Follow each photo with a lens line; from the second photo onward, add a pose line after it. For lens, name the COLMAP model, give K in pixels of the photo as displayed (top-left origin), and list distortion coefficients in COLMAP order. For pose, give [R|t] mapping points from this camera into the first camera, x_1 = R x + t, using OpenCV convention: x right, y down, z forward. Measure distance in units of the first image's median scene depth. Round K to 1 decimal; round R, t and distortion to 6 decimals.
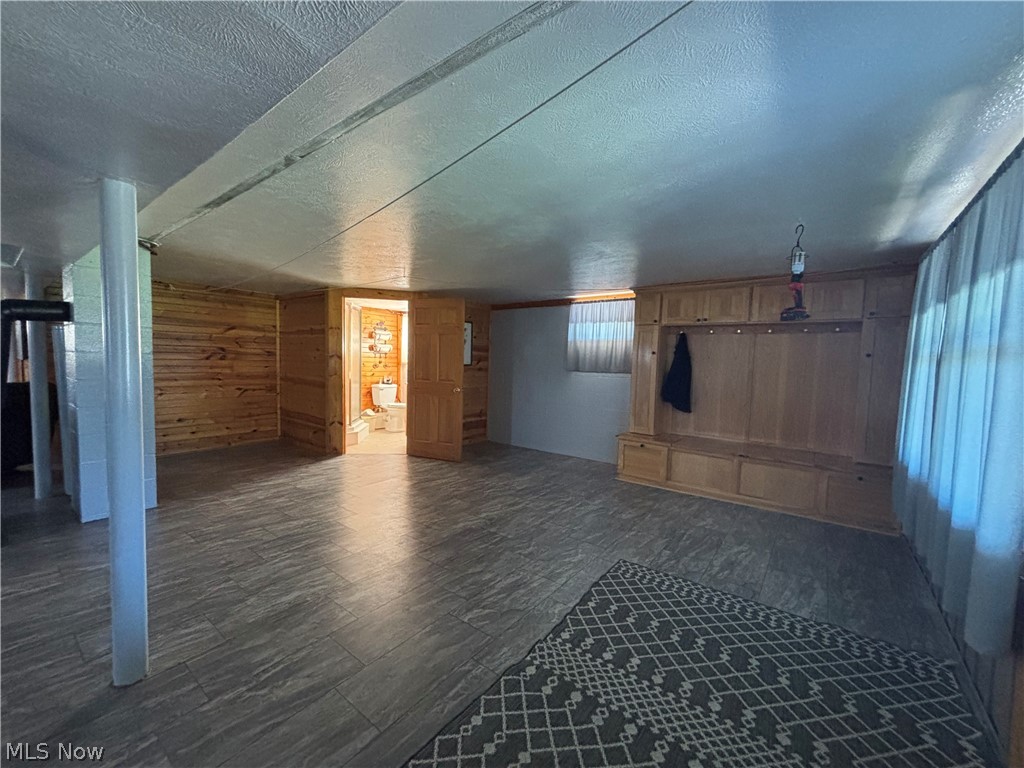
lens RADIAL K [[408.6, 0, 509.1], [0, 408.6, 391.9], [0, 0, 1]] dist [-0.001666, -0.000432]
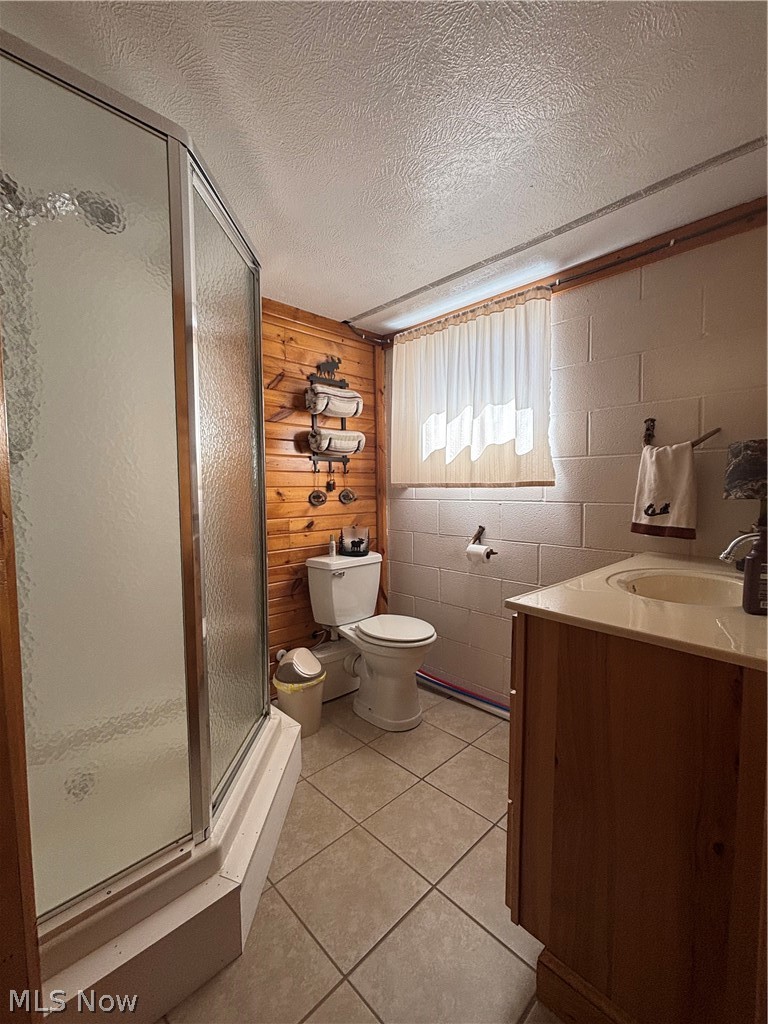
lens RADIAL K [[420.7, 0, 384.2], [0, 420.7, 512.9], [0, 0, 1]] dist [-0.016719, -0.000546]
pose [[0.986489, -0.030522, -0.160957, -0.222912], [0.027135, 0.999362, -0.023205, -0.043034], [0.161562, 0.018524, 0.986689, 0.686112]]
